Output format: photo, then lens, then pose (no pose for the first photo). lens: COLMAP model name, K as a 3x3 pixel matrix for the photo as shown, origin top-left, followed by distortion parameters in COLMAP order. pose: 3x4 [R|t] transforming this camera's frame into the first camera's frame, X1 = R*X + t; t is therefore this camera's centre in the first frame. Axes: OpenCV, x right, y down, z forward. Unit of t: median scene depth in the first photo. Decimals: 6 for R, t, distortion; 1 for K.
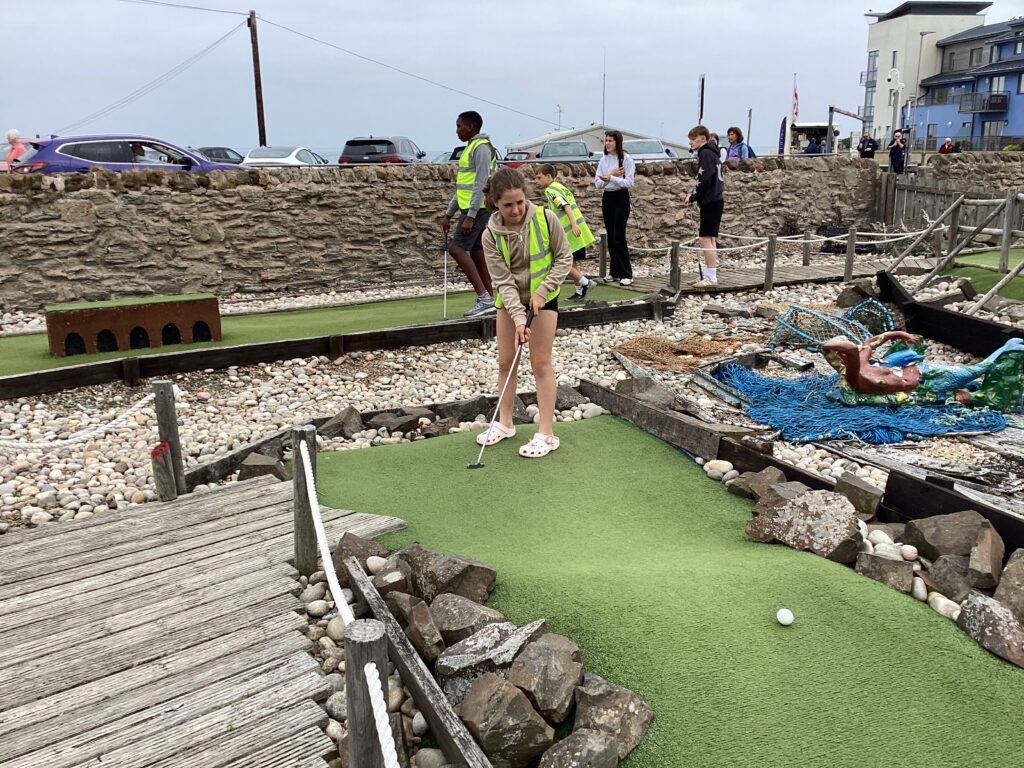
lens RADIAL K [[901.1, 0, 512.0], [0, 901.1, 384.0], [0, 0, 1]] dist [0.127398, -0.190917]
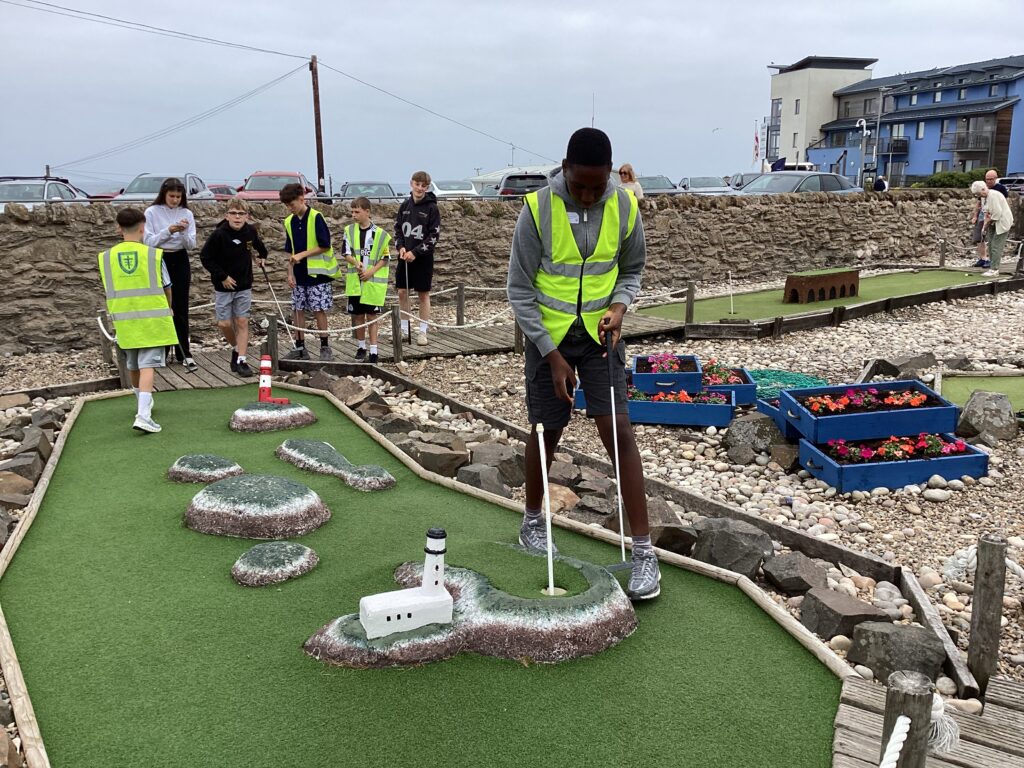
lens RADIAL K [[907.2, 0, 512.0], [0, 907.2, 384.0], [0, 0, 1]] dist [0.113197, -0.222033]
pose [[0.988402, -0.024951, 0.149794, -0.854894], [0.030212, 0.999000, -0.032950, 0.105968], [-0.148822, 0.037093, 0.988168, -0.393983]]
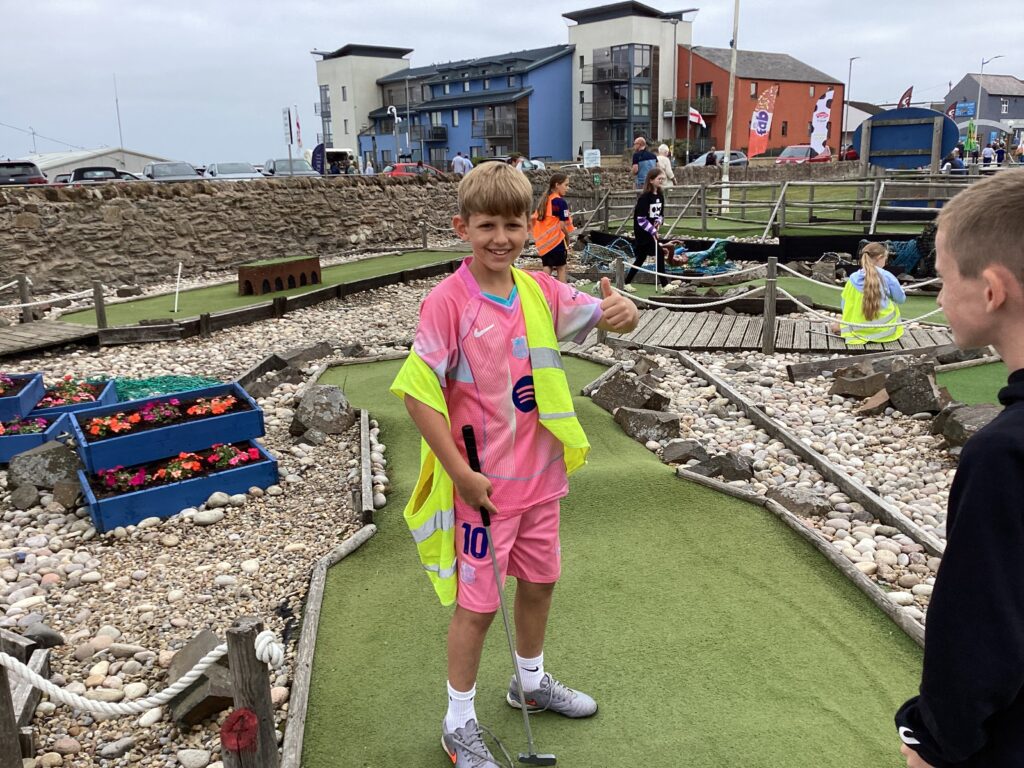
lens RADIAL K [[907.2, 0, 512.0], [0, 907.2, 384.0], [0, 0, 1]] dist [0.113197, -0.222033]
pose [[0.826513, -0.137225, 0.545936, -0.683007], [0.150529, 0.988392, 0.020548, 0.106204], [-0.542418, 0.065196, 0.837575, -0.387911]]
